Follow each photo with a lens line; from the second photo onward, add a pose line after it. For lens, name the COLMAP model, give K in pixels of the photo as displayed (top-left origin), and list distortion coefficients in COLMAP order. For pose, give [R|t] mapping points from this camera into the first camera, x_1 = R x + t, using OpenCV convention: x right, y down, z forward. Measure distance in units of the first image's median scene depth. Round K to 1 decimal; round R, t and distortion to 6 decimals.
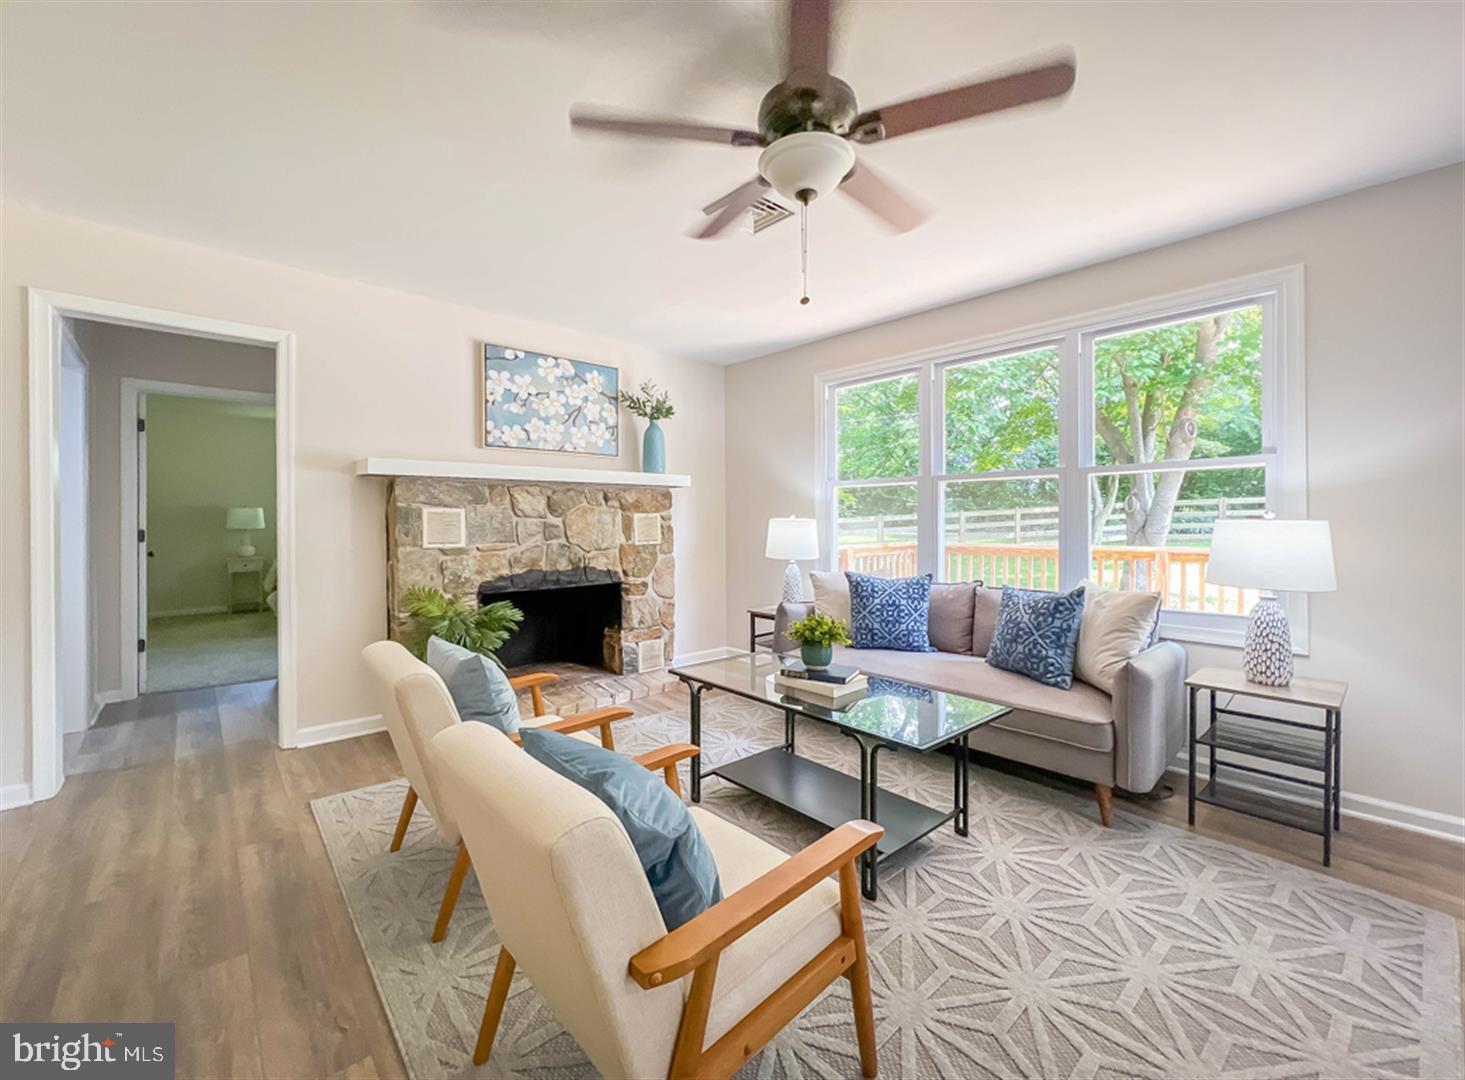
lens RADIAL K [[622.3, 0, 736.3], [0, 622.3, 524.9], [0, 0, 1]] dist [0.001024, -0.000269]
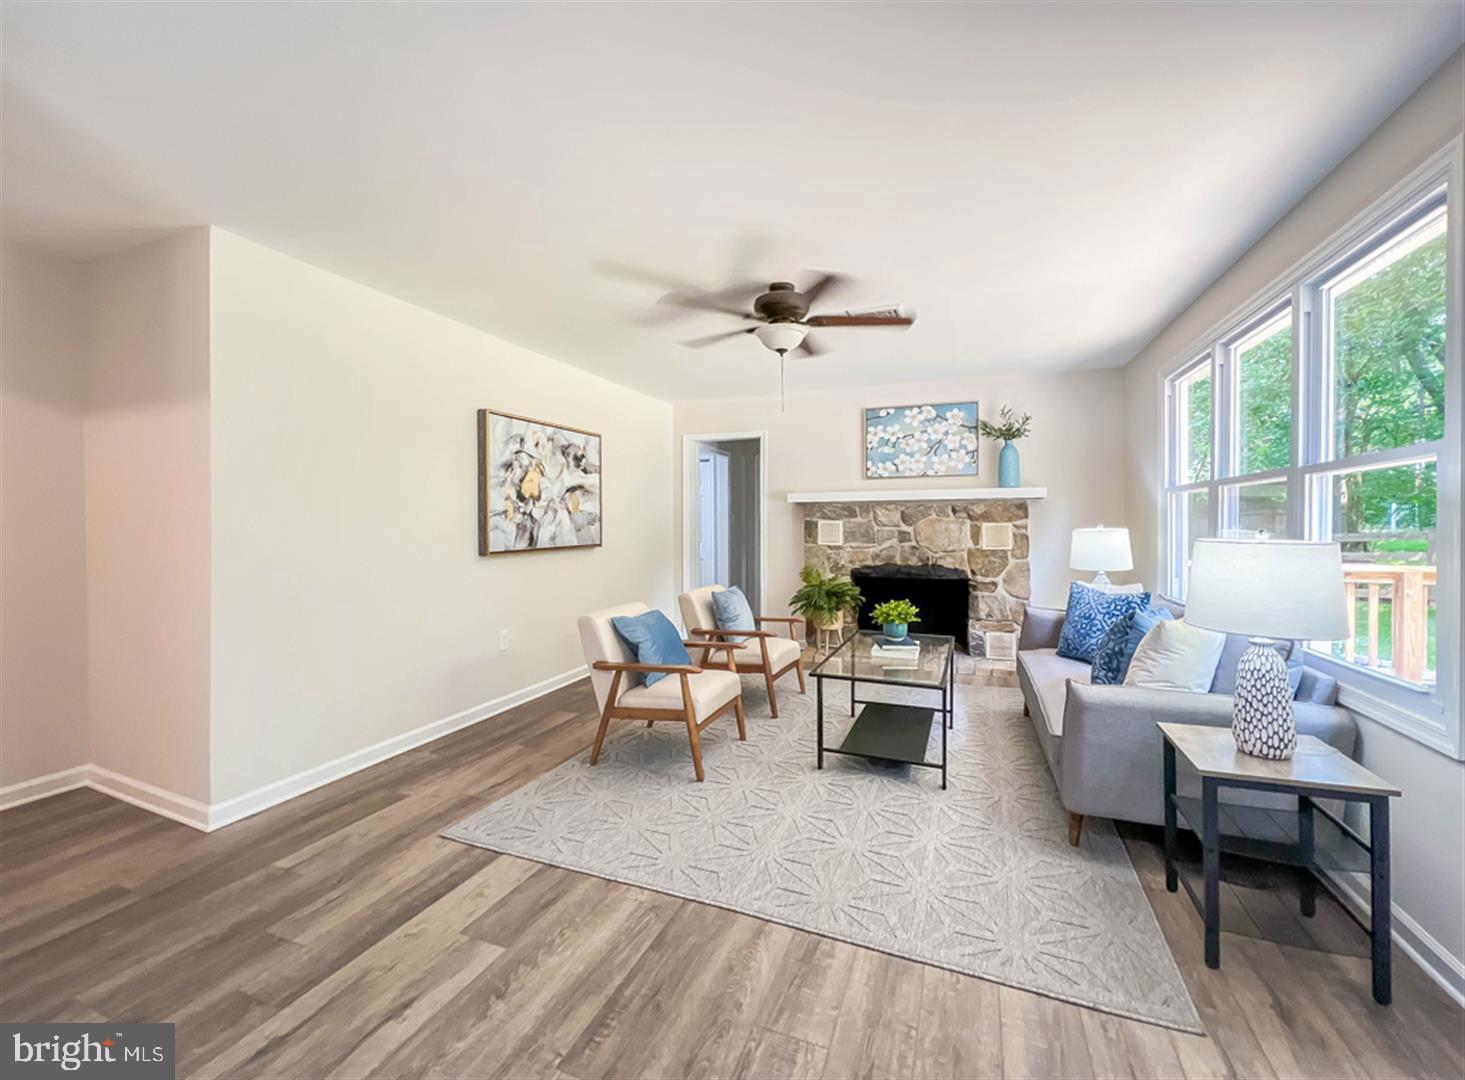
lens RADIAL K [[622.3, 0, 724.7], [0, 622.3, 532.3], [0, 0, 1]] dist [0.001024, -0.000269]
pose [[0.434120, 0.015010, -0.900730, 0.723302], [-0.005794, 0.999887, 0.013871, -0.014587], [0.900836, -0.000803, 0.434158, 0.041091]]
